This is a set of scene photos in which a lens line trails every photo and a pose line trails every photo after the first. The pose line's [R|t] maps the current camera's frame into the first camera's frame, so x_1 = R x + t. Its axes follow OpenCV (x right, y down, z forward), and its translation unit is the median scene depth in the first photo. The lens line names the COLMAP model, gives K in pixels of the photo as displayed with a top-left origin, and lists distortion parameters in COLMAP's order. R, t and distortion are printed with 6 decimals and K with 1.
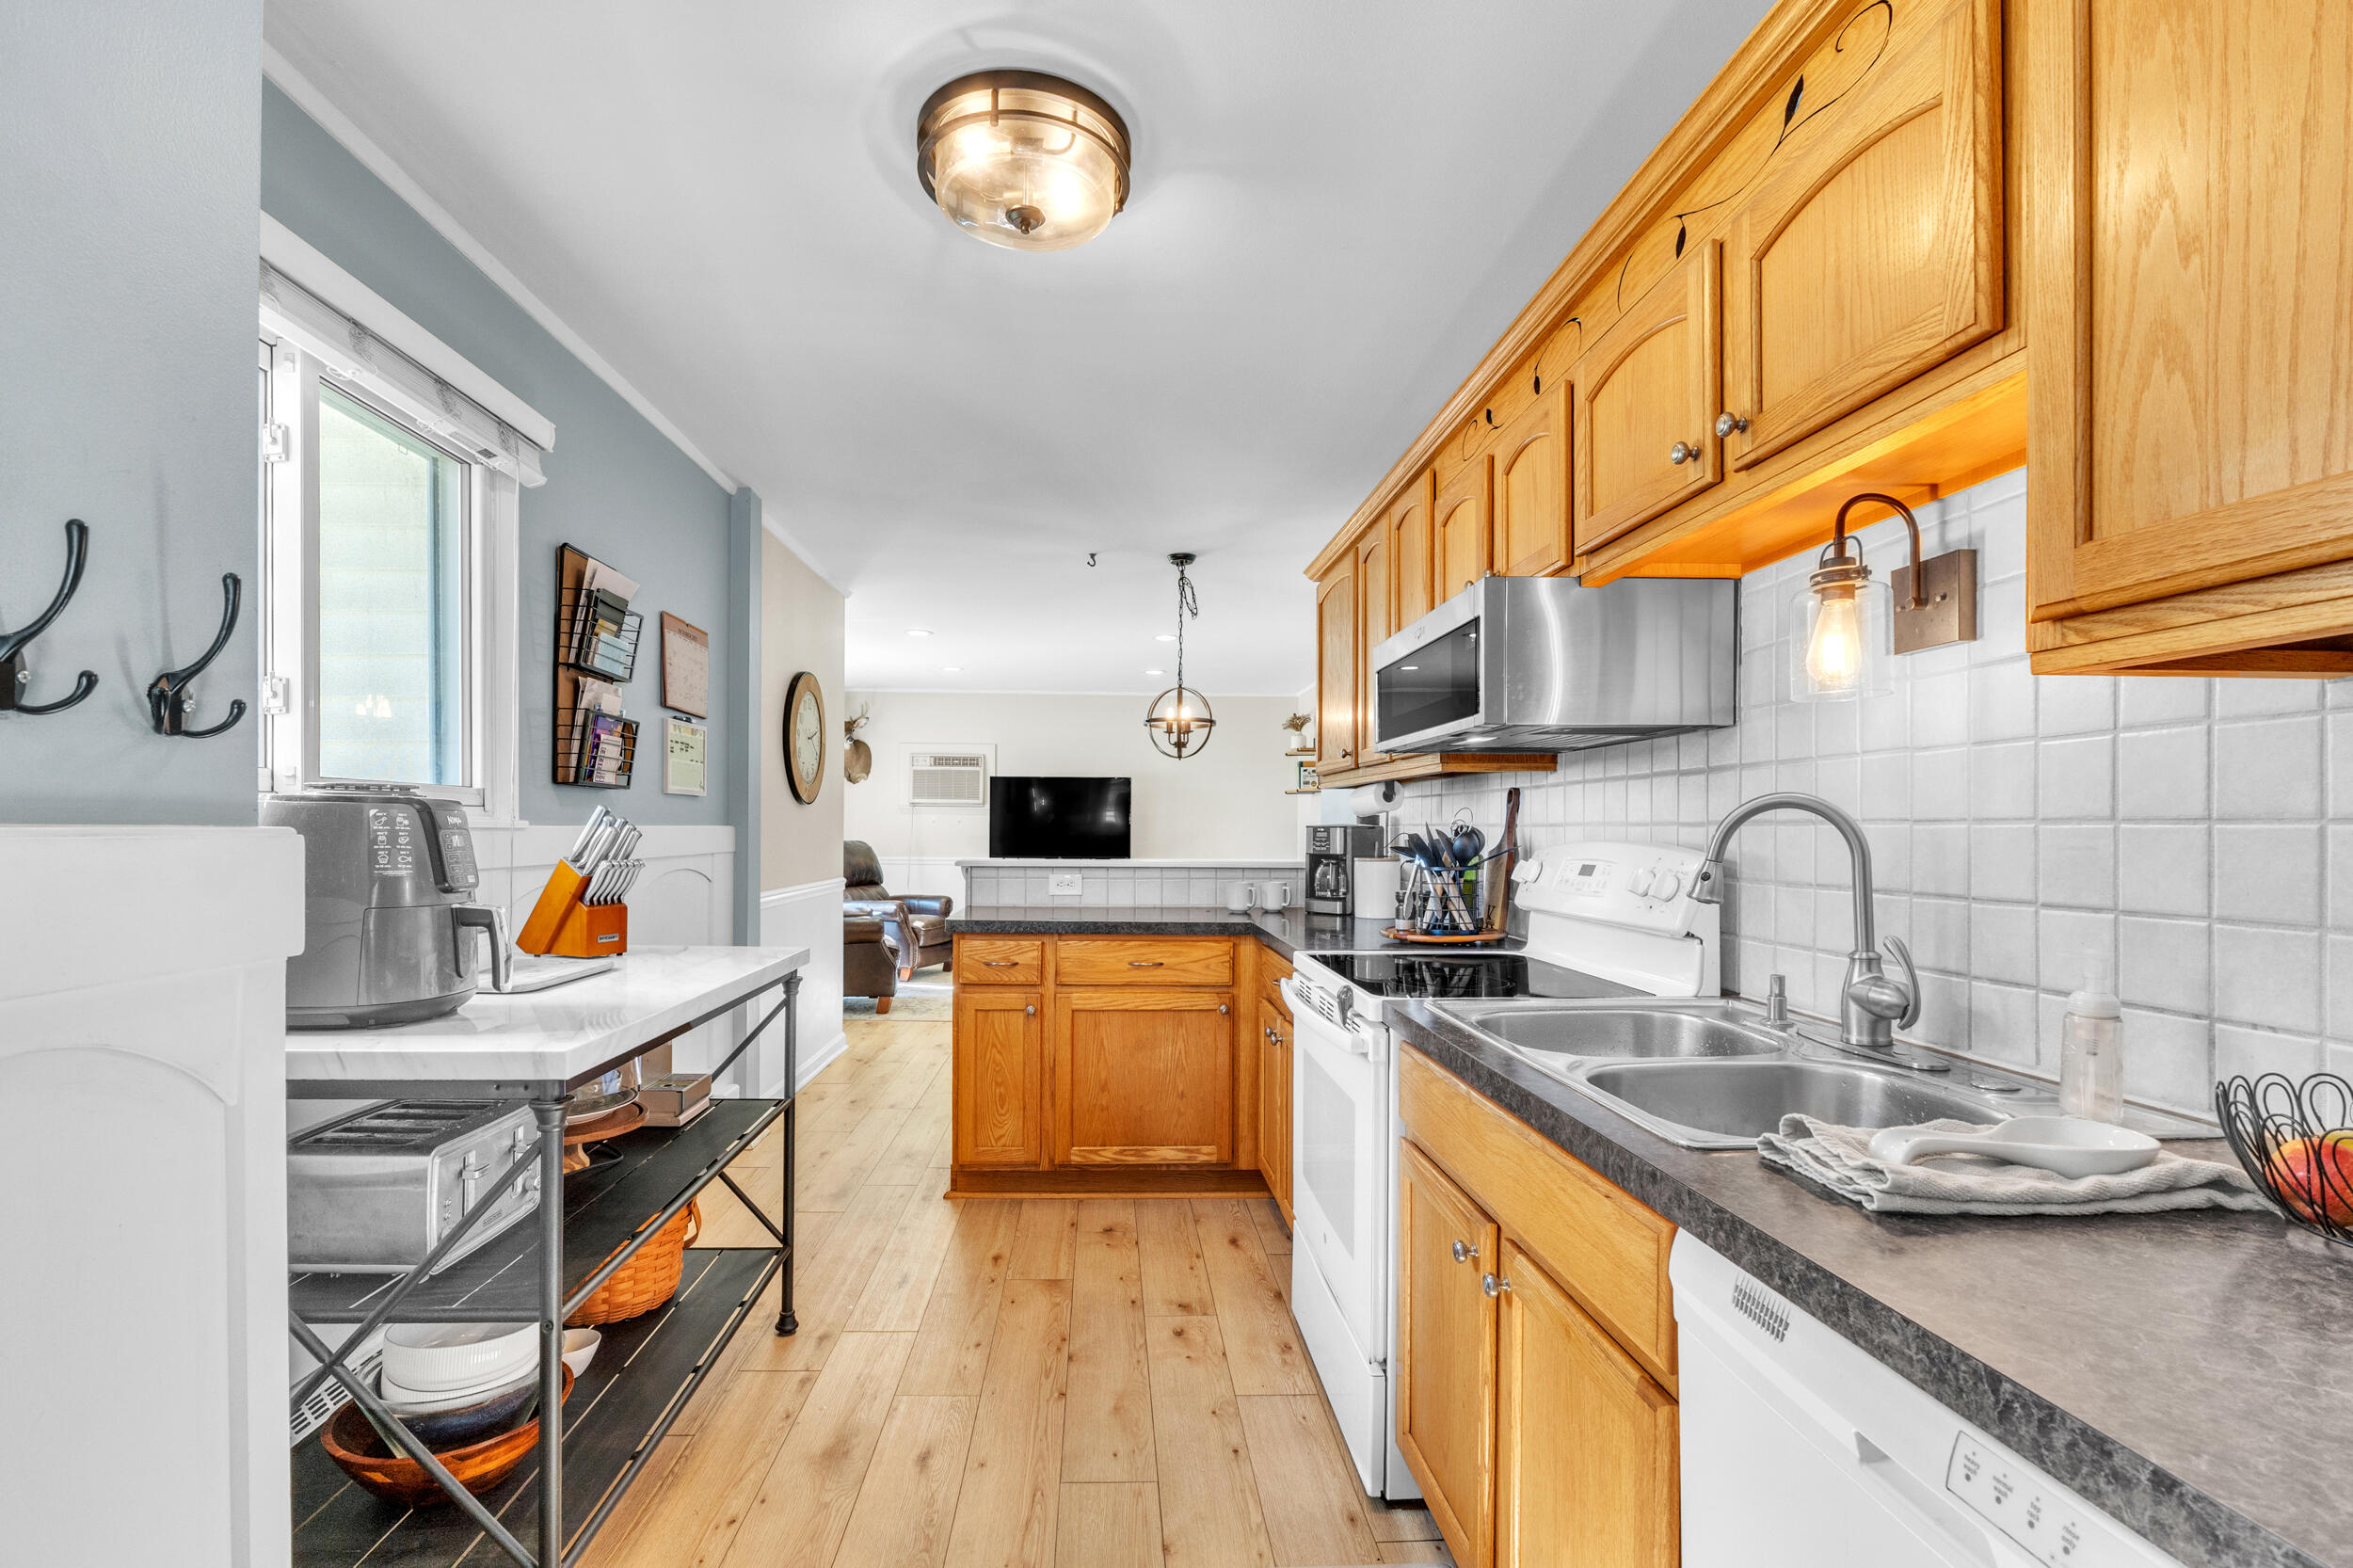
lens RADIAL K [[1067.5, 0, 1145.8], [0, 1067.5, 852.7], [0, 0, 1]] dist [-0.021289, 0.000352]
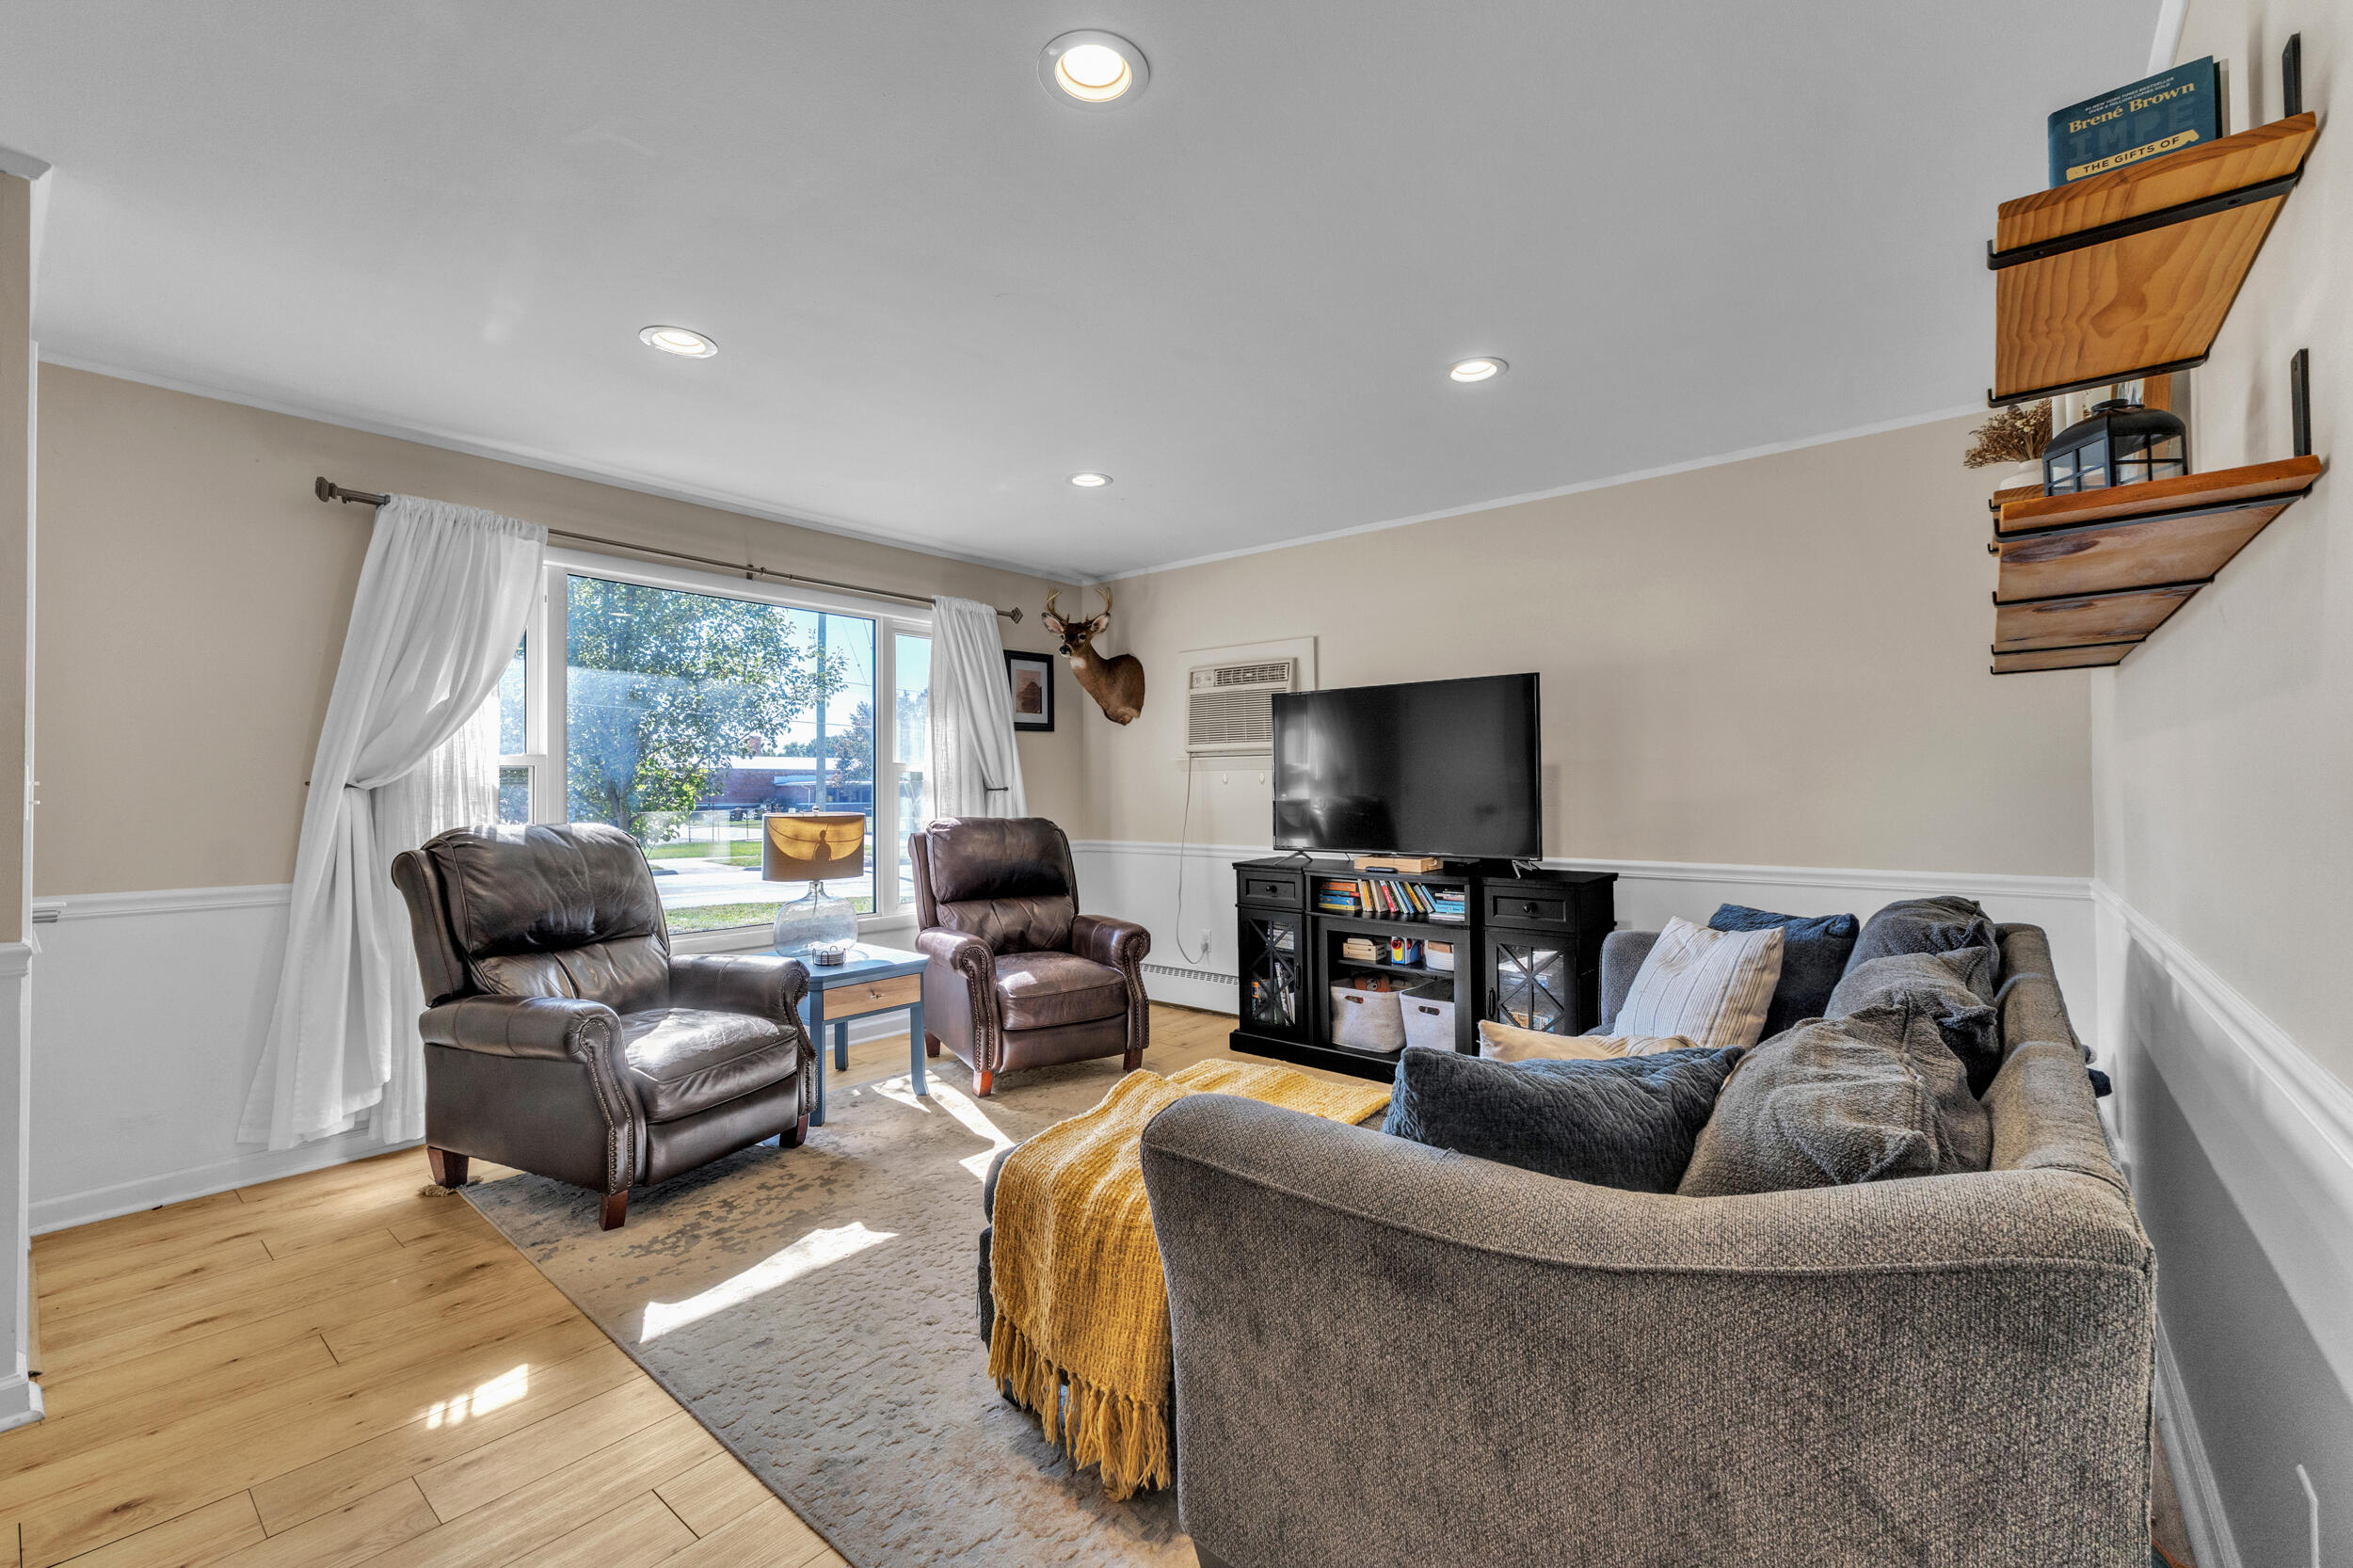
lens RADIAL K [[985.8, 0, 1176.5], [0, 985.8, 784.0], [0, 0, 1]] dist [0.000248, 0.000632]
pose [[0.740752, -0.018757, -0.671517, 0.421006], [-0.002372, 0.999531, -0.030536, -0.037329], [0.671775, 0.024213, 0.740360, 1.793730]]
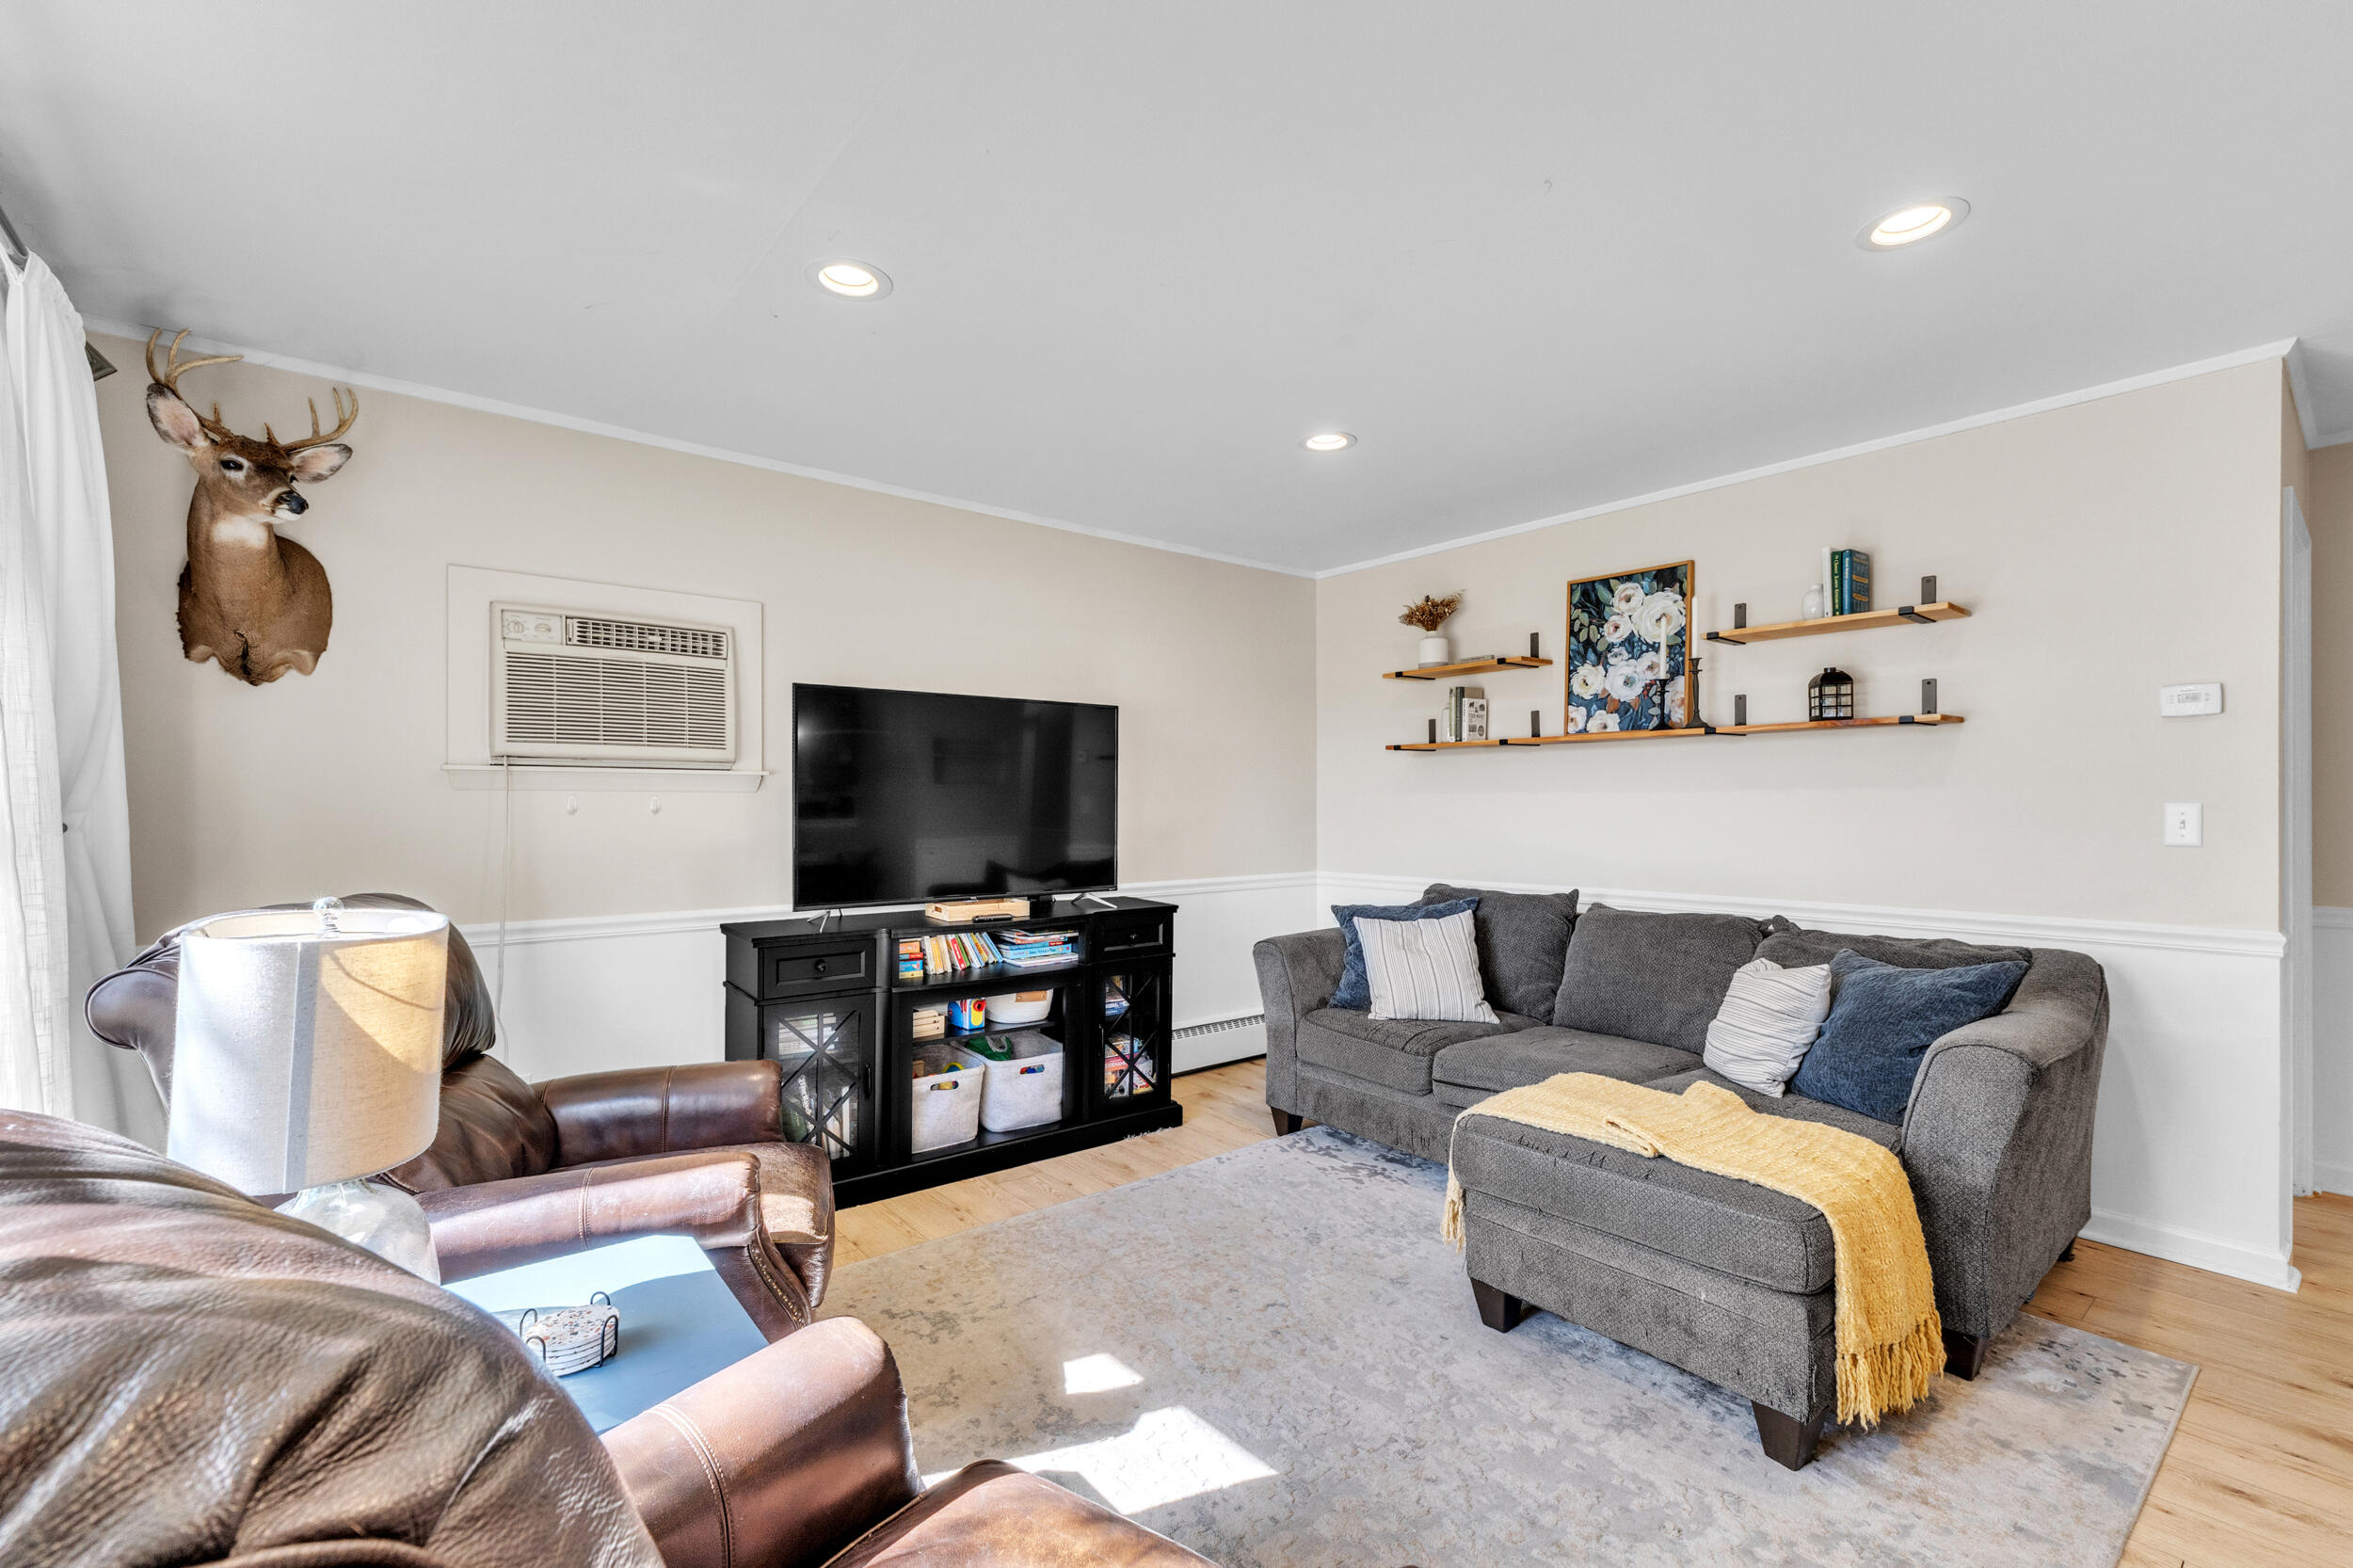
lens RADIAL K [[1013.7, 0, 1177.1], [0, 1013.7, 808.2], [0, 0, 1]] dist [-0.000060, 0.000292]
pose [[0.798937, -0.013223, 0.601269, -0.727584], [0.025205, 0.999616, -0.011507, -0.066618], [-0.600886, 0.024348, 0.798964, 1.919699]]
